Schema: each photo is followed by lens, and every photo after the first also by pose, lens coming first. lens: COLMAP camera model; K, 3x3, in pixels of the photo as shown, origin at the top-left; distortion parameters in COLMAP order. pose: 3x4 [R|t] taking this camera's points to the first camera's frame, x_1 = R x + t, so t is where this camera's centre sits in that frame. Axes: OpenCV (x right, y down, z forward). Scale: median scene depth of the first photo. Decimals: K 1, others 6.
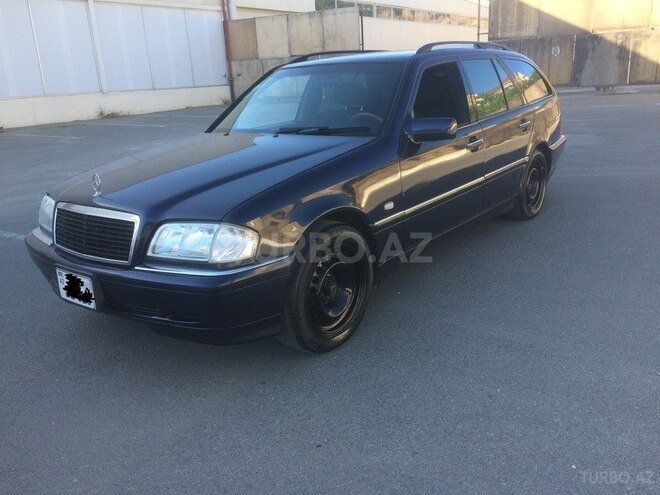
lens RADIAL K [[571.7, 0, 330.0], [0, 571.7, 247.5], [0, 0, 1]] dist [0.090169, -0.135617]
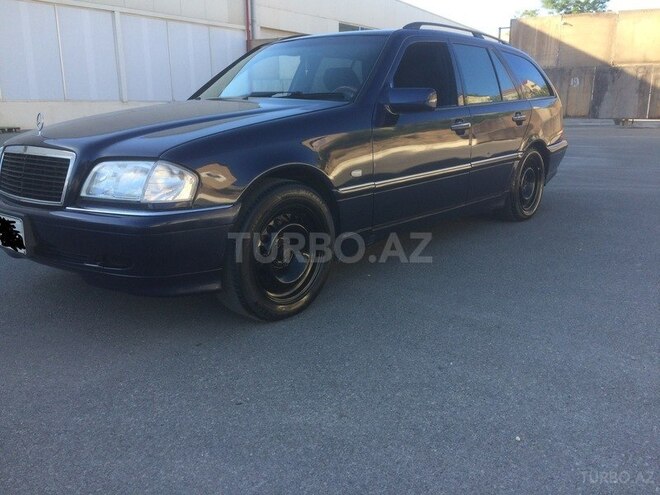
lens RADIAL K [[571.7, 0, 330.0], [0, 571.7, 247.5], [0, 0, 1]] dist [0.090169, -0.135617]
pose [[0.997915, 0.057643, -0.029023, 0.087069], [-0.058998, 0.997093, -0.048213, 0.089069], [0.026160, 0.049825, 0.998415, 0.063841]]
